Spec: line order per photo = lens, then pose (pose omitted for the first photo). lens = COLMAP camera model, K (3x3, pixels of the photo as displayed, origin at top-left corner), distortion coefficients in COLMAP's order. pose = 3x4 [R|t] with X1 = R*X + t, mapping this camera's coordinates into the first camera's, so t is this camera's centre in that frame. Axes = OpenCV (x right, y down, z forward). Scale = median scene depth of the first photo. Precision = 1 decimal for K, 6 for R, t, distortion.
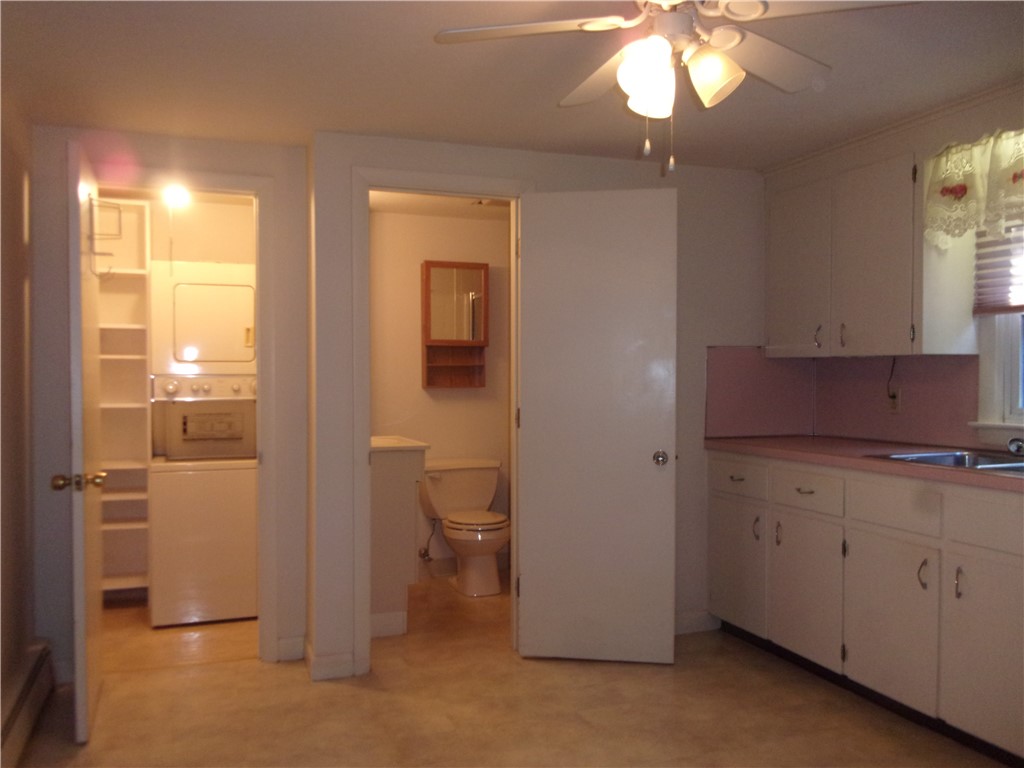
lens RADIAL K [[851.0, 0, 511.6], [0, 851.0, 385.5], [0, 0, 1]] dist [0.022911, -0.049071]
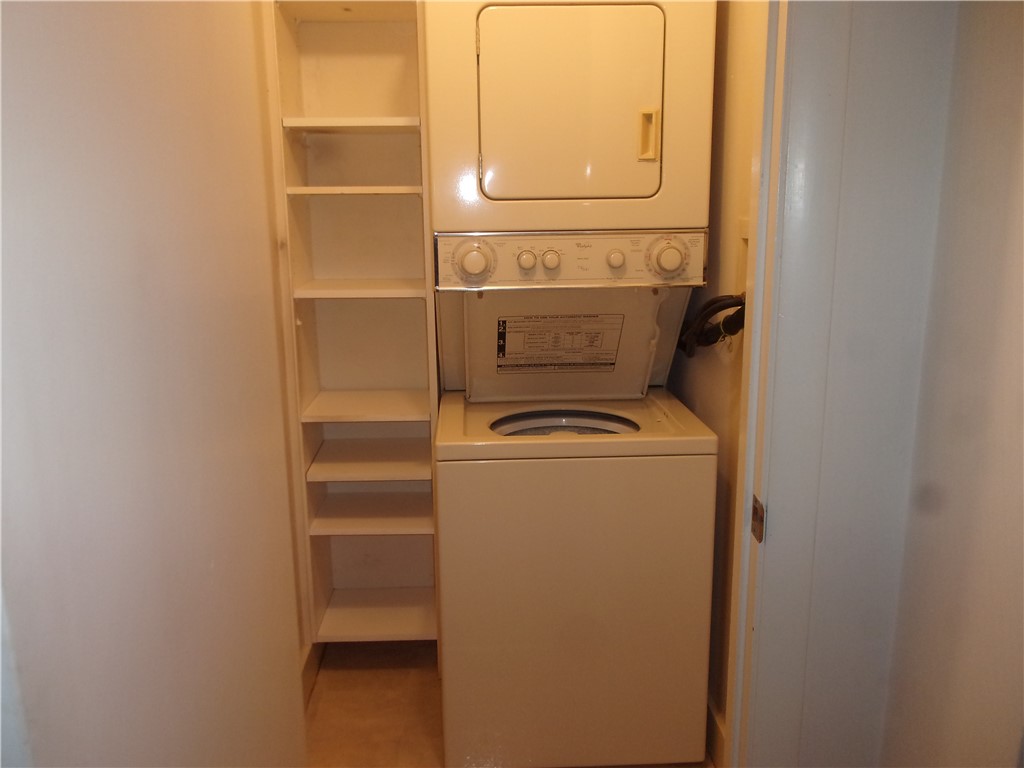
lens RADIAL K [[851.0, 0, 507.0], [0, 851.0, 383.4], [0, 0, 1]] dist [0.022911, -0.049071]
pose [[0.950521, 0.058781, -0.305048, -0.236158], [0.004367, 0.979311, 0.202315, -0.023170], [0.310629, -0.193637, 0.930599, 0.561972]]
